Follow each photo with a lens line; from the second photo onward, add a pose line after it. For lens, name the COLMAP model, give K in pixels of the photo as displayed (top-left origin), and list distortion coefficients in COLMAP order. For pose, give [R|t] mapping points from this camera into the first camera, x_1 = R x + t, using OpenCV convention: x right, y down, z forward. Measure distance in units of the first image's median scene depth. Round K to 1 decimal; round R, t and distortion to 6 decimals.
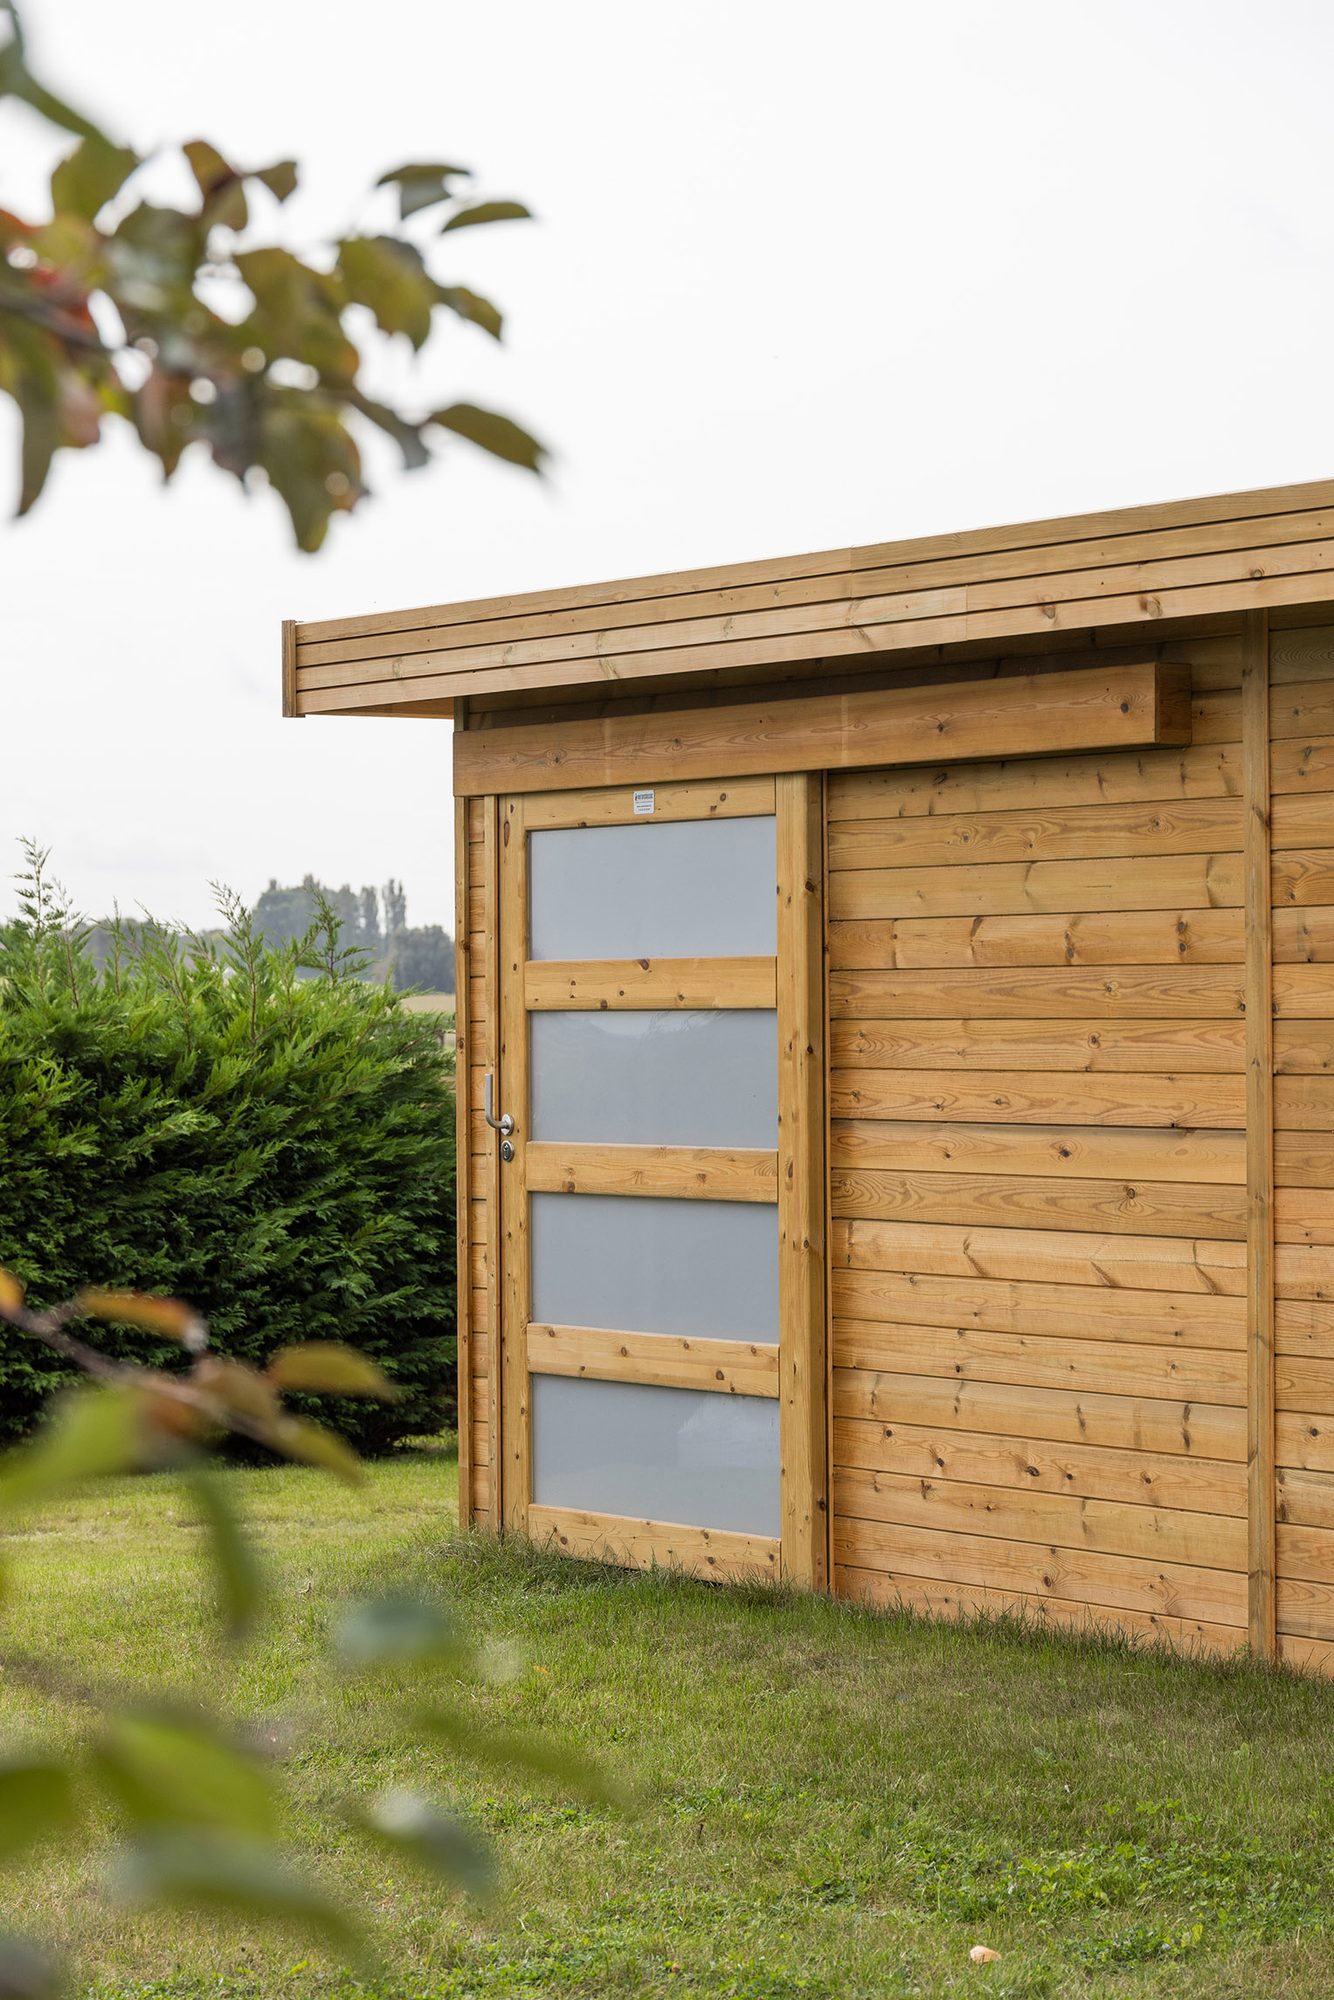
lens RADIAL K [[4773.4, 0, 664.9], [0, 4773.4, 1155.0], [0, 0, 1]] dist [0.039622, -0.150618]
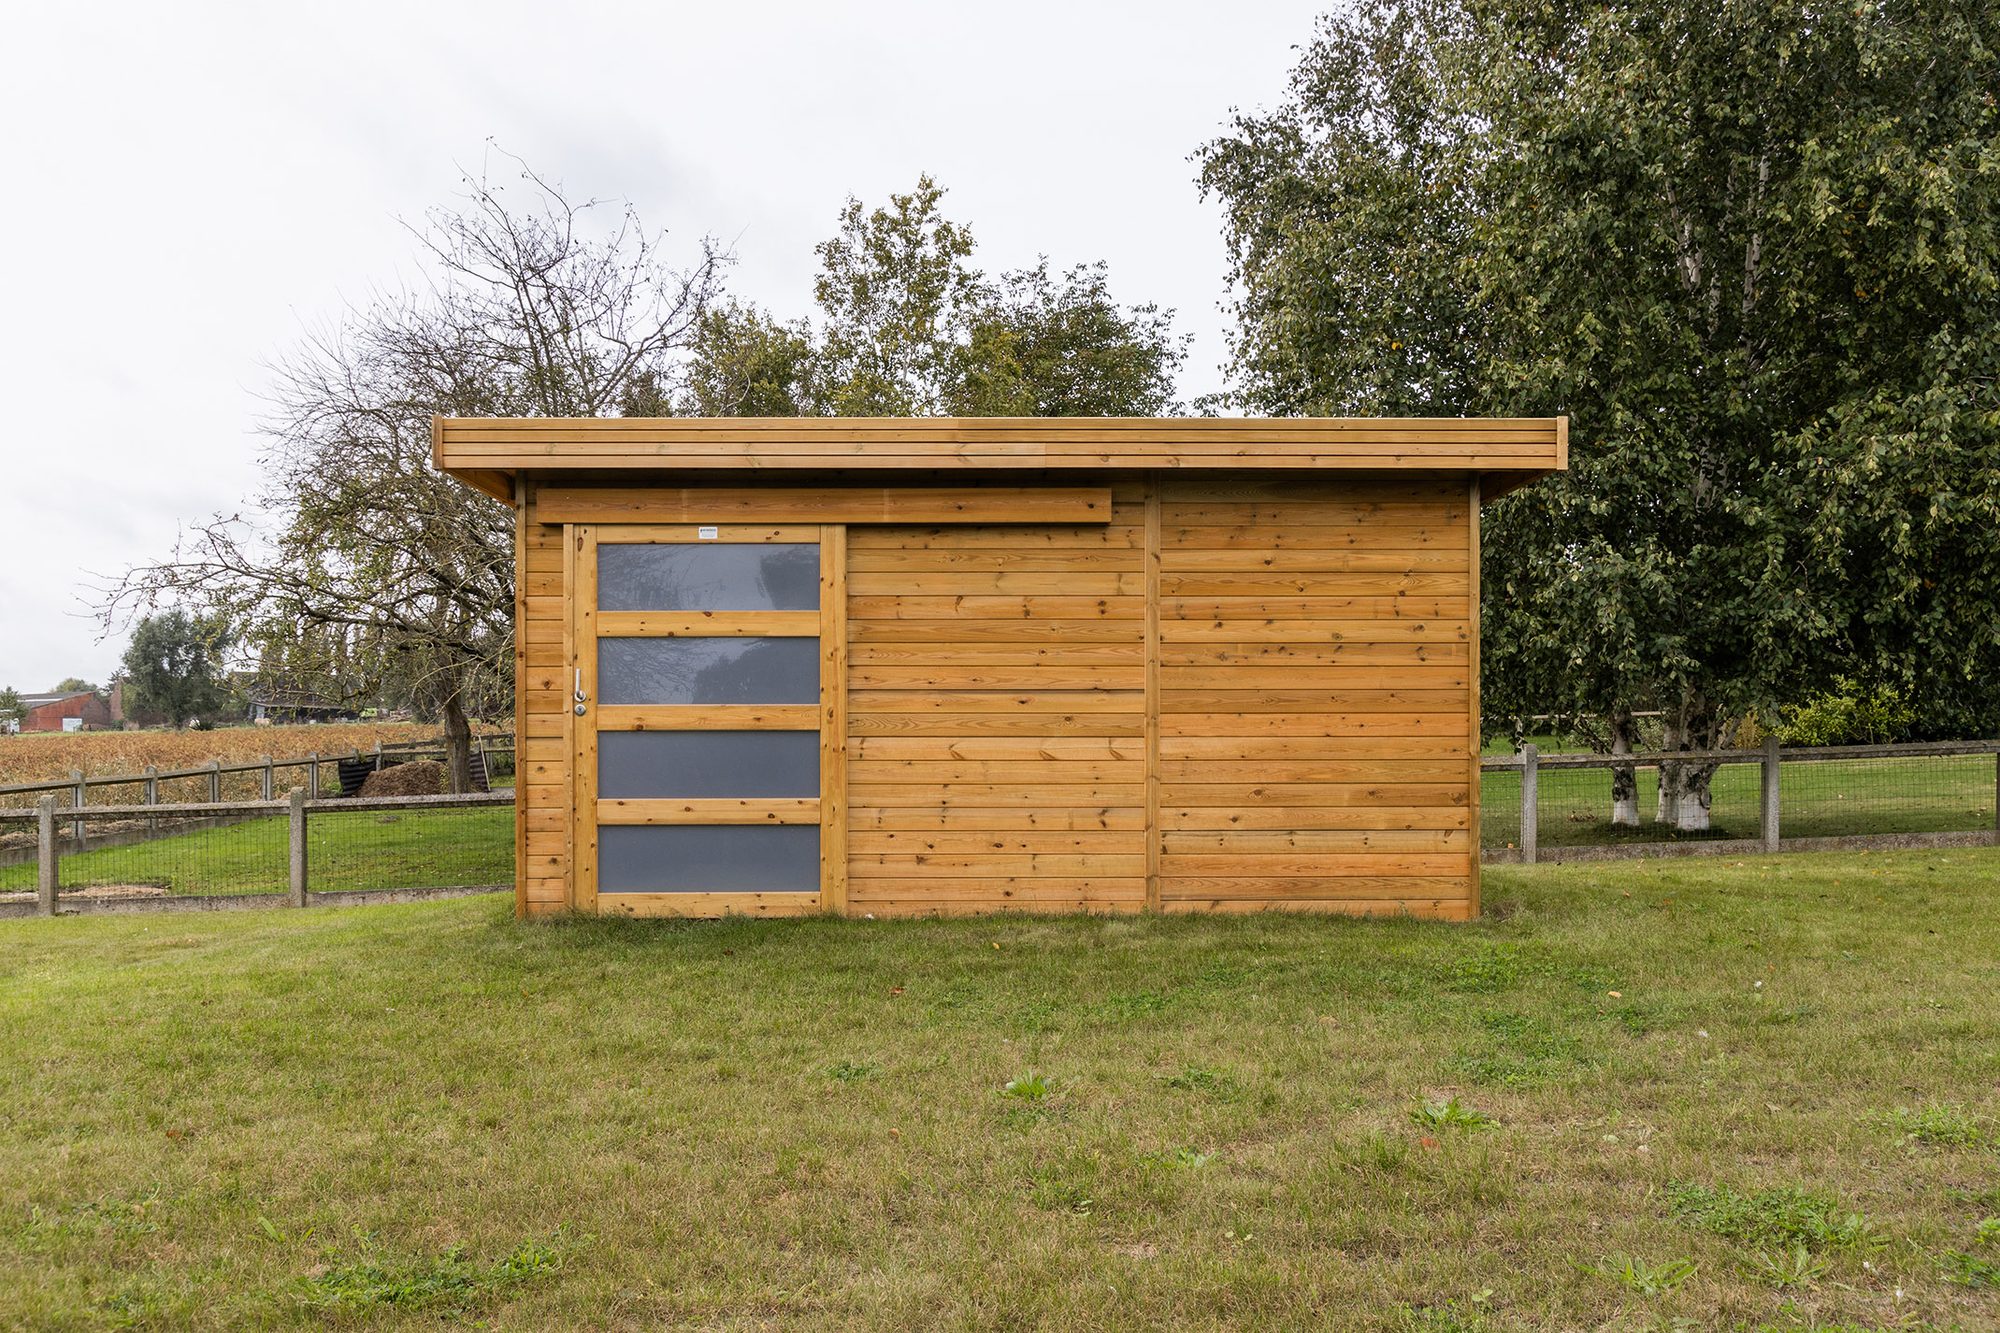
lens RADIAL K [[1501.1, 0, 1003.3], [0, 1501.1, 725.8], [0, 0, 1]] dist [-0.010376, -0.000688]
pose [[0.555961, -0.000277, 0.831208, -0.462954], [0.022744, 0.999631, -0.014880, 0.019206], [-0.830897, 0.027178, 0.555762, 0.556634]]
